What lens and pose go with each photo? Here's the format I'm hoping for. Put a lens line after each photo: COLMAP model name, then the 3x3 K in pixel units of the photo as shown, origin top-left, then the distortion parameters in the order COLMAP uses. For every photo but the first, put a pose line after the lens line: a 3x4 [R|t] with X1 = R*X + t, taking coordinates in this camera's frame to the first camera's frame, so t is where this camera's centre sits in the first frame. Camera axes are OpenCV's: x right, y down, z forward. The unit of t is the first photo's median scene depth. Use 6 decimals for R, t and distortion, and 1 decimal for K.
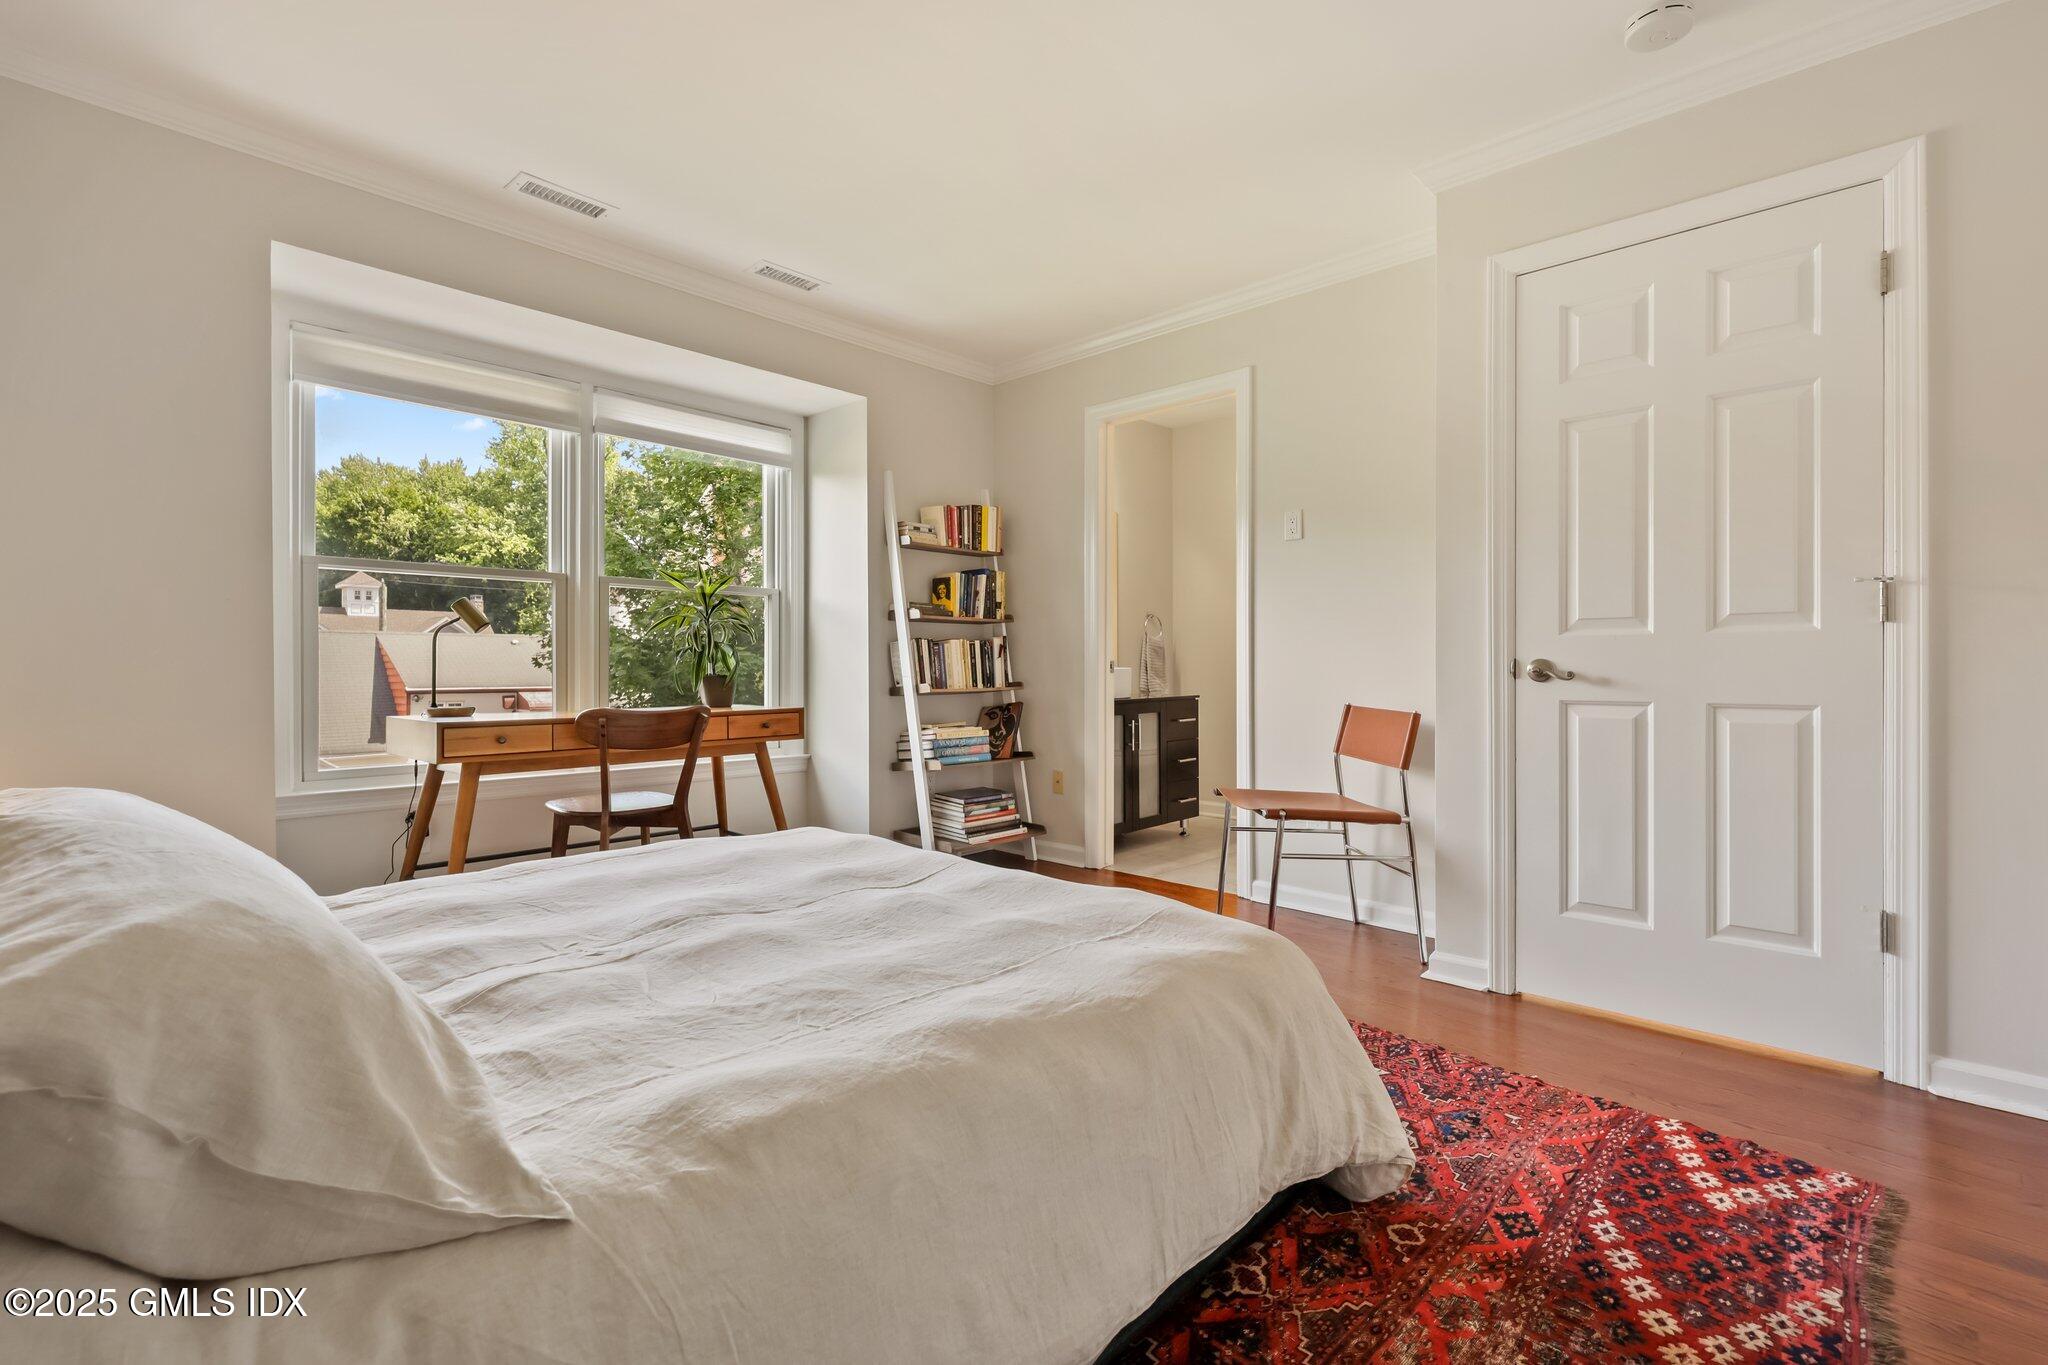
lens RADIAL K [[910.4, 0, 1029.0], [0, 910.4, 676.3], [0, 0, 1]] dist [-0.001442, 0.000646]
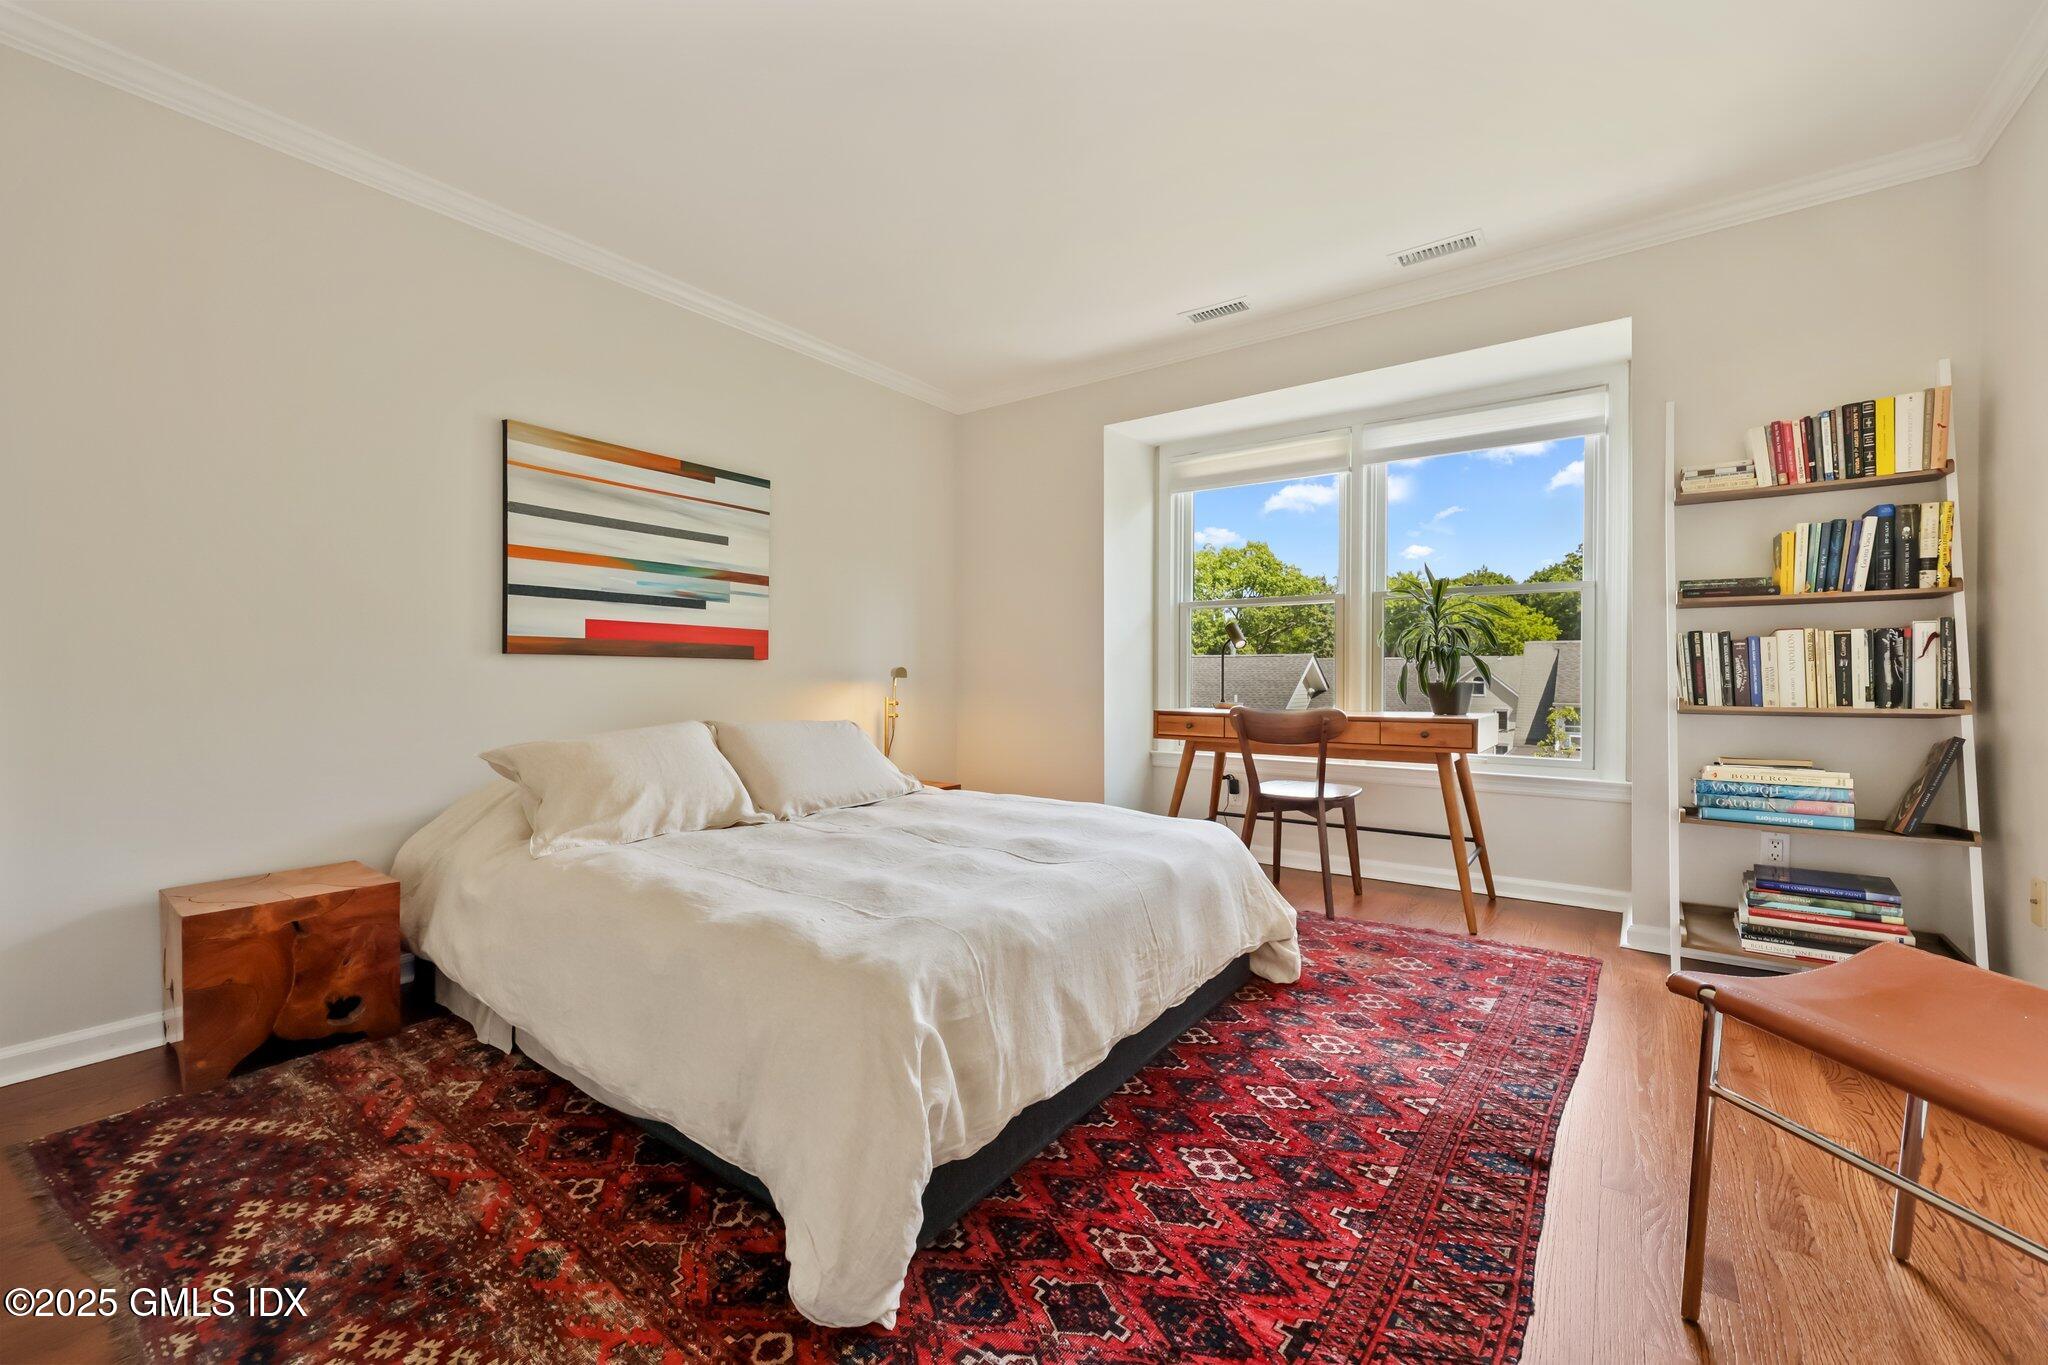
lens RADIAL K [[820.6, 0, 1024.3], [0, 820.6, 674.9], [0, 0, 1]] dist [-0.003021, -0.000301]
pose [[0.120708, 0.002823, -0.992684, 0.432422], [-0.008545, 0.999962, 0.001805, -0.005292], [0.992651, 0.008265, 0.120728, 0.411315]]
